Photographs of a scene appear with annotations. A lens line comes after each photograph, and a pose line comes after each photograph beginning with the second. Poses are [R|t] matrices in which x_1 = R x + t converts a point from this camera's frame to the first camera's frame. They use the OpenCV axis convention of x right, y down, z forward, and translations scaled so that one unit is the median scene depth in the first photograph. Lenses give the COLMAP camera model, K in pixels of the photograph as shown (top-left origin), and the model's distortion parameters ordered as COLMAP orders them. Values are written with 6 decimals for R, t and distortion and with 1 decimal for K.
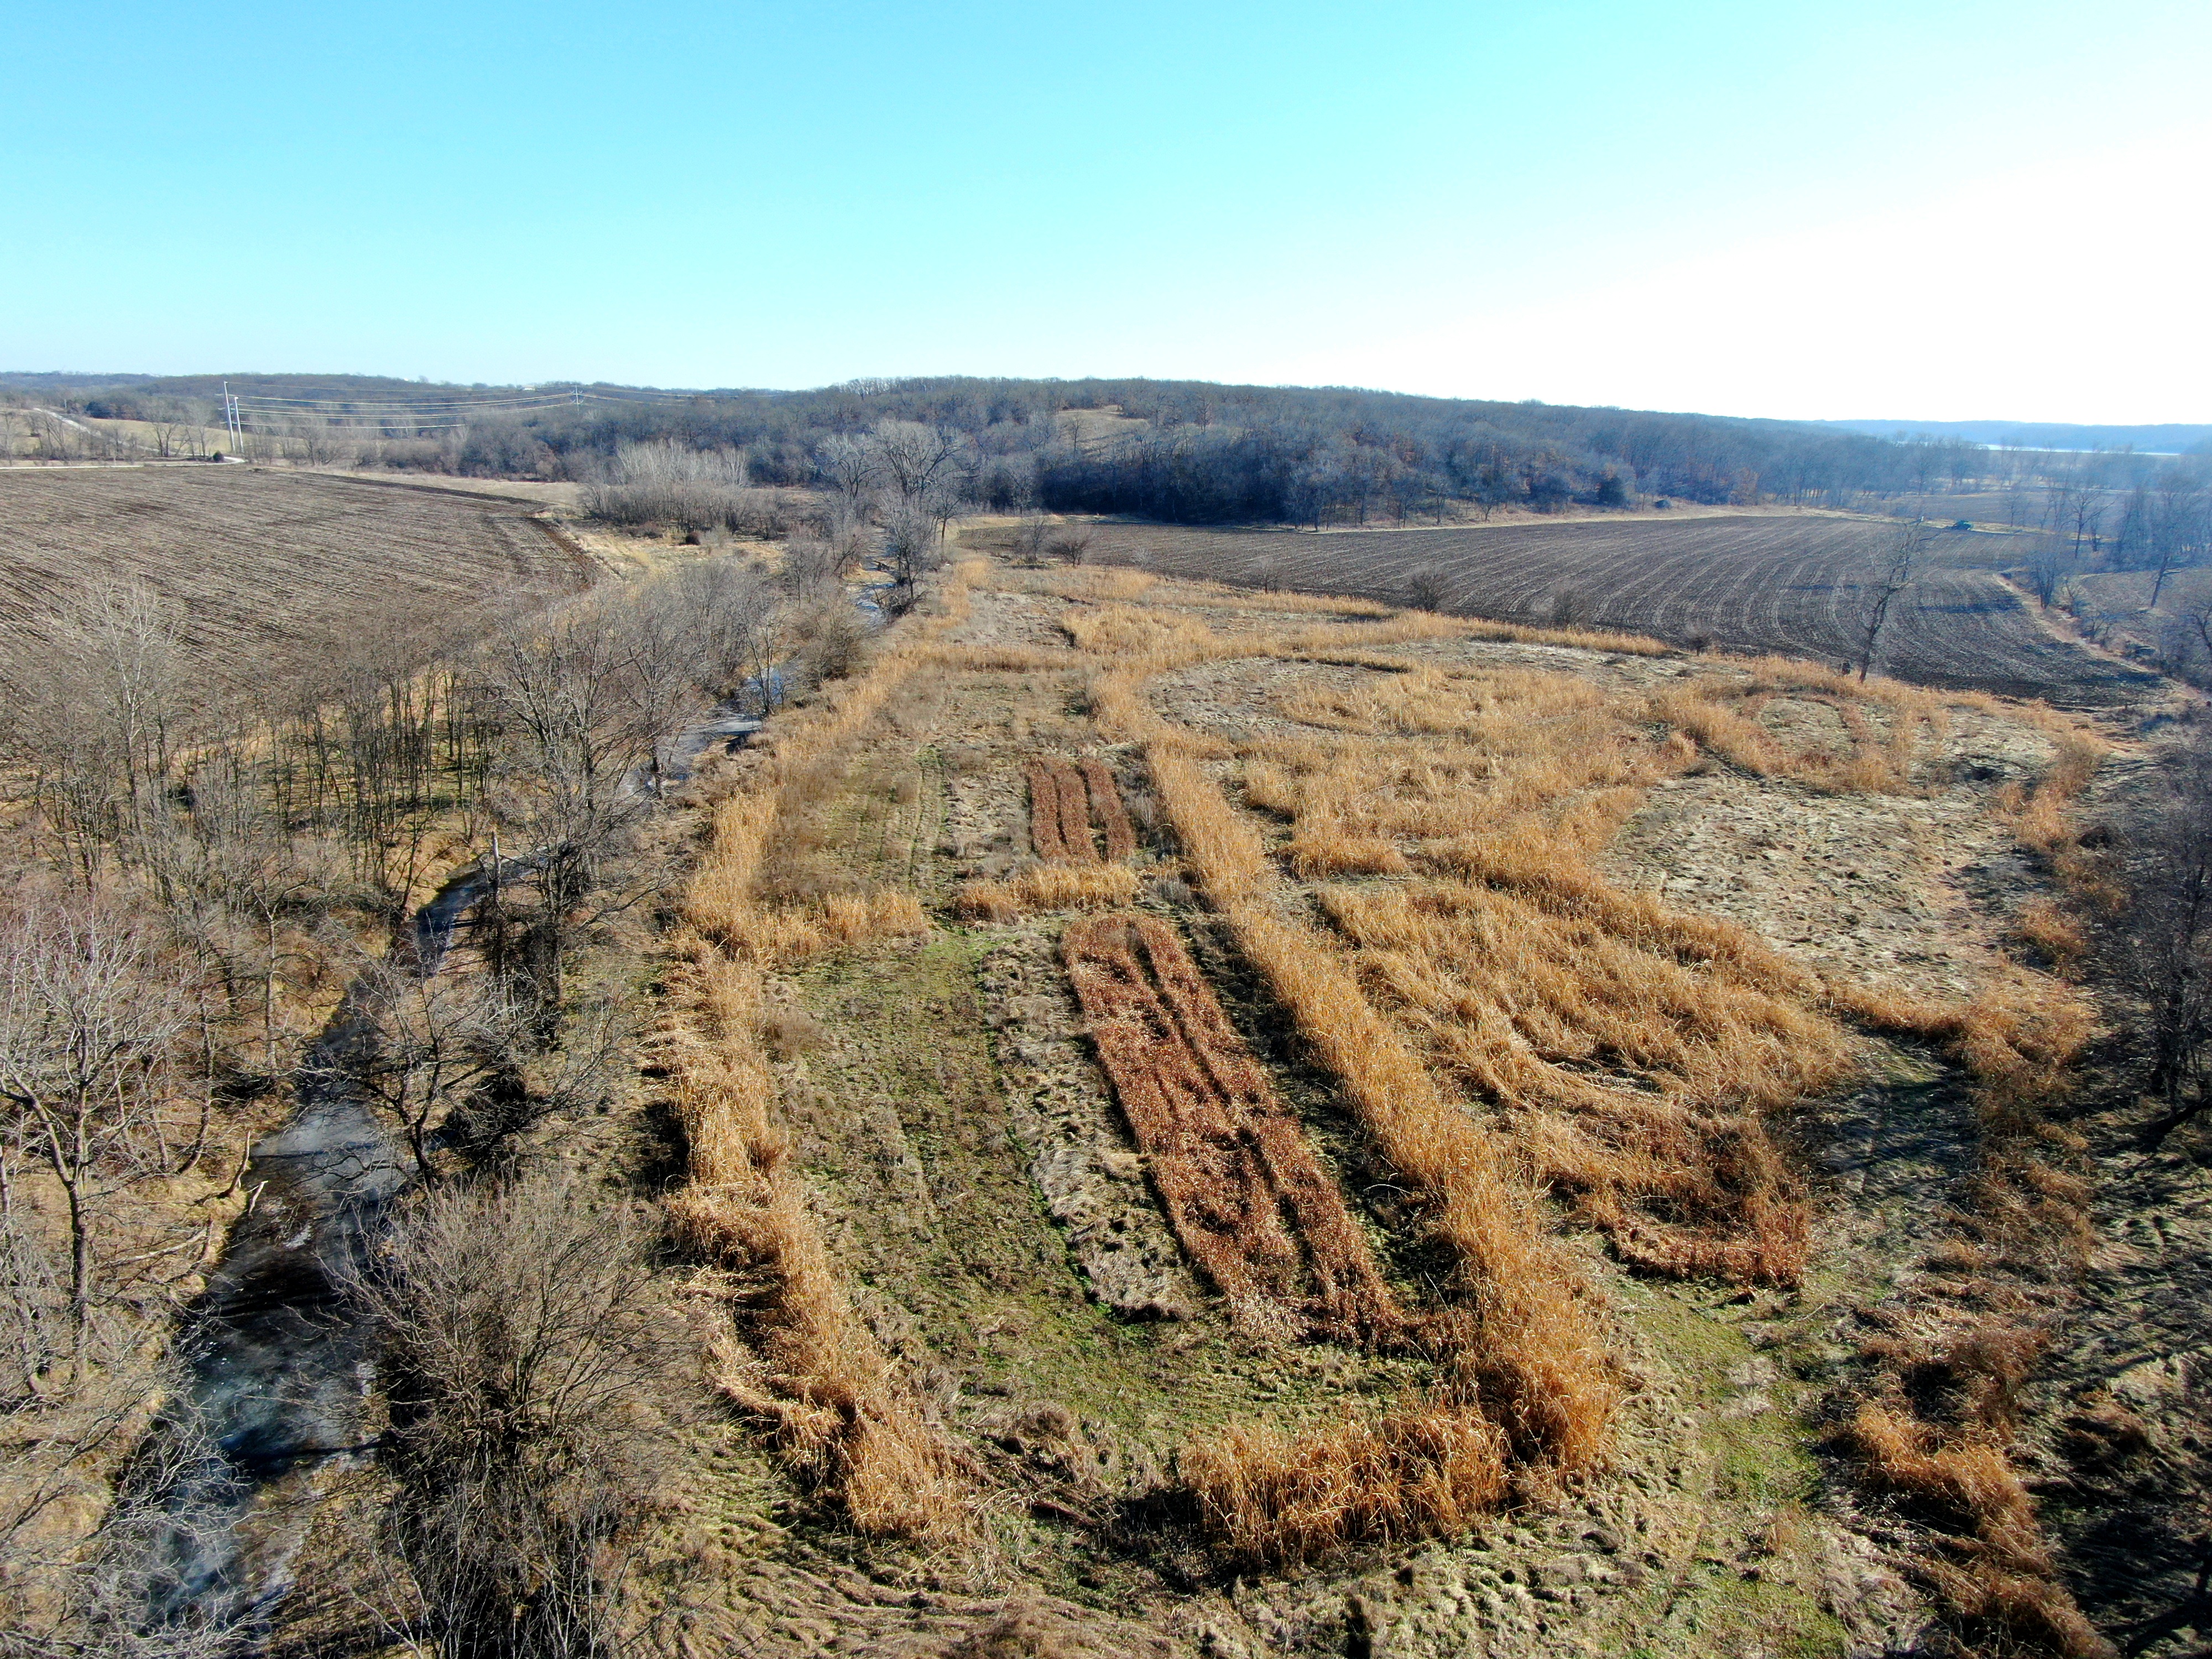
lens RADIAL K [[1599.3, 0, 1103.2], [0, 1599.3, 824.1], [0, 0, 1]] dist [-0.023148, 0.011929]
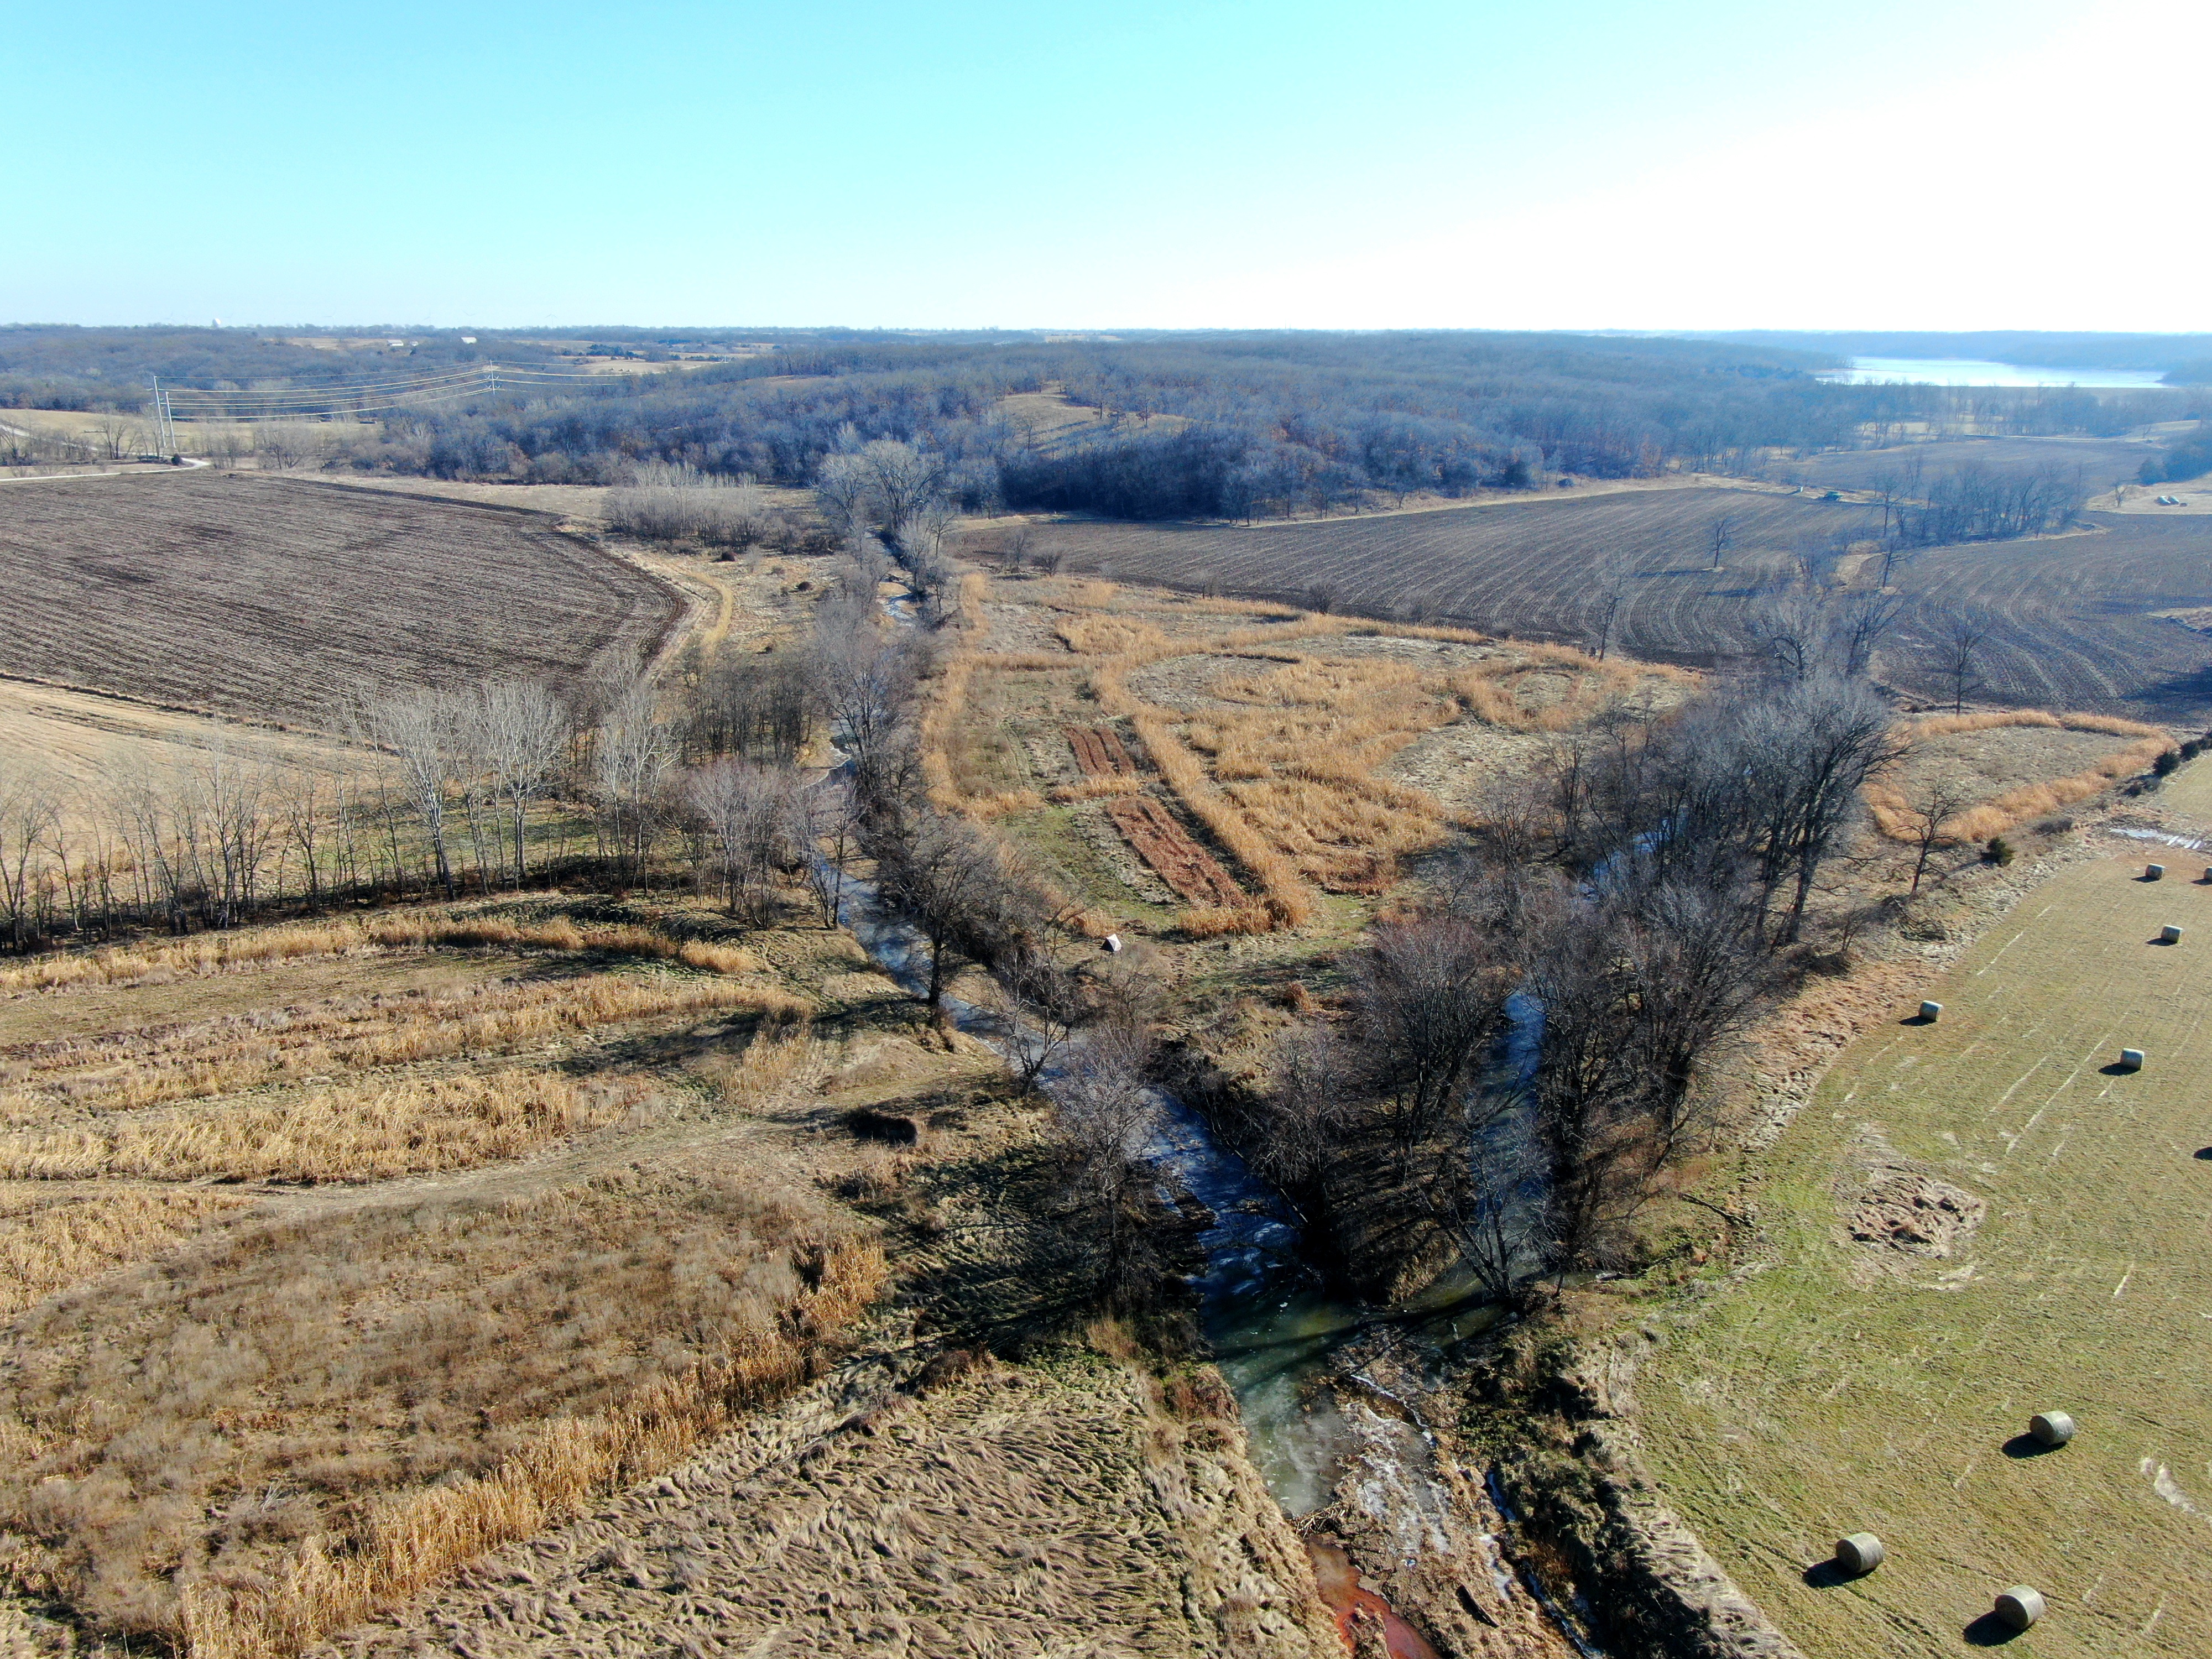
lens RADIAL K [[1867.4, 0, 1102.8], [0, 1867.4, 831.8], [0, 0, 1]] dist [0.009750, 0.007023]
pose [[0.998768, -0.031831, 0.038058, -0.074394], [0.031378, 0.999430, 0.012461, 0.042128], [-0.038432, -0.011252, 0.999198, -0.874565]]
